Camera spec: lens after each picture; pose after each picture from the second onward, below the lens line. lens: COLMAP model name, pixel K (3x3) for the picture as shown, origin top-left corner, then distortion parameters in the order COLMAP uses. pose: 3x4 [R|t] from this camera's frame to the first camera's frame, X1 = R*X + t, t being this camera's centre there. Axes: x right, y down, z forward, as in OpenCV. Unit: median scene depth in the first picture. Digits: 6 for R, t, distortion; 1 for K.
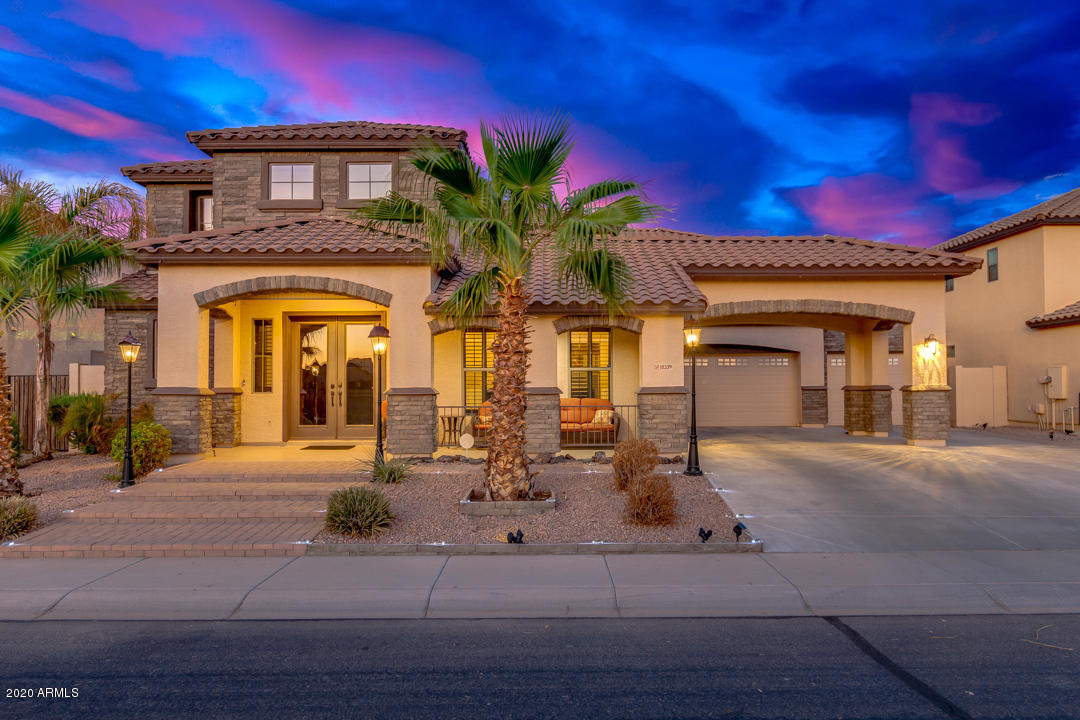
lens RADIAL K [[751.2, 0, 543.5], [0, 751.2, 365.4], [0, 0, 1]] dist [0.000107, -0.000456]
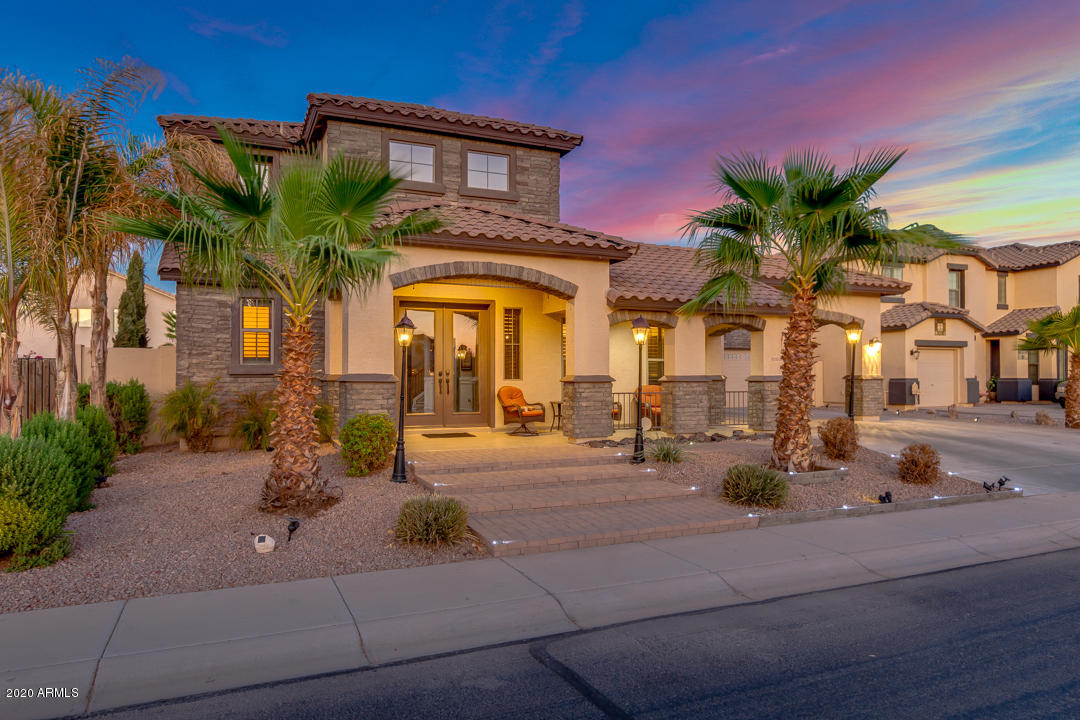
lens RADIAL K [[699.5, 0, 543.4], [0, 699.5, 364.9], [0, 0, 1]] dist [0.000048, -0.000280]
pose [[0.912106, 0.010367, 0.409822, -0.545784], [-0.014885, 0.999859, 0.007834, 0.006870], [-0.409683, -0.013246, 0.912132, 0.105459]]
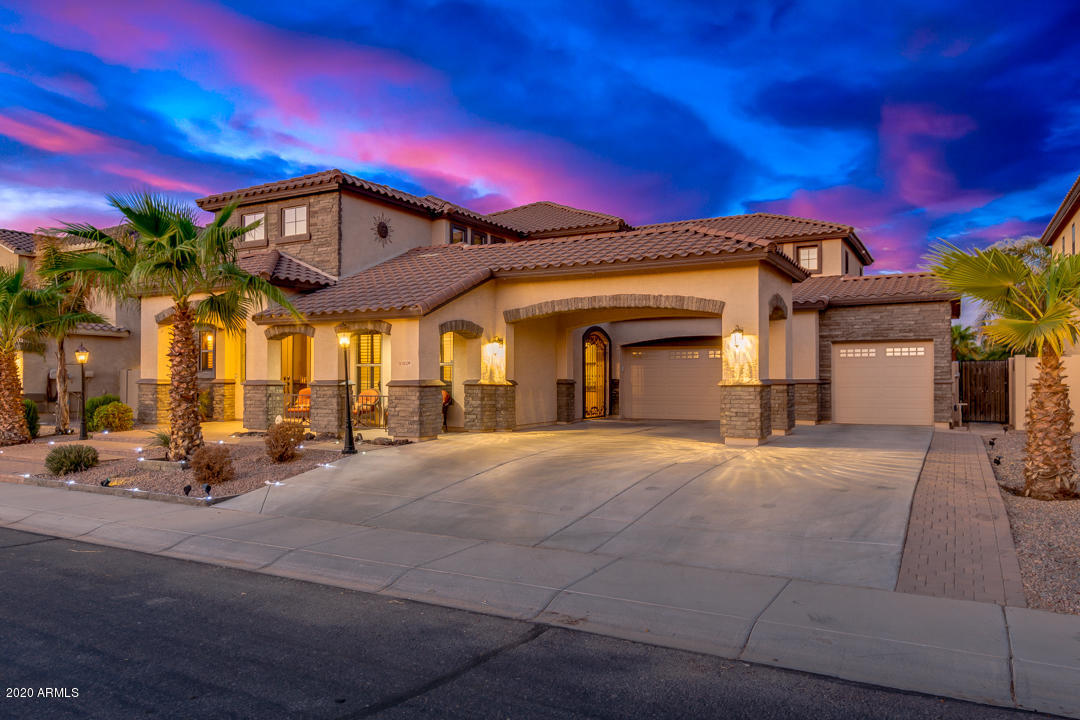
lens RADIAL K [[751.2, 0, 545.7], [0, 751.2, 359.0], [0, 0, 1]] dist [0.000107, -0.000456]
pose [[0.874745, -0.008257, -0.484513, 0.776139], [0.010467, 0.999943, 0.001856, -0.003717], [0.484471, -0.006695, 0.874782, 0.068956]]
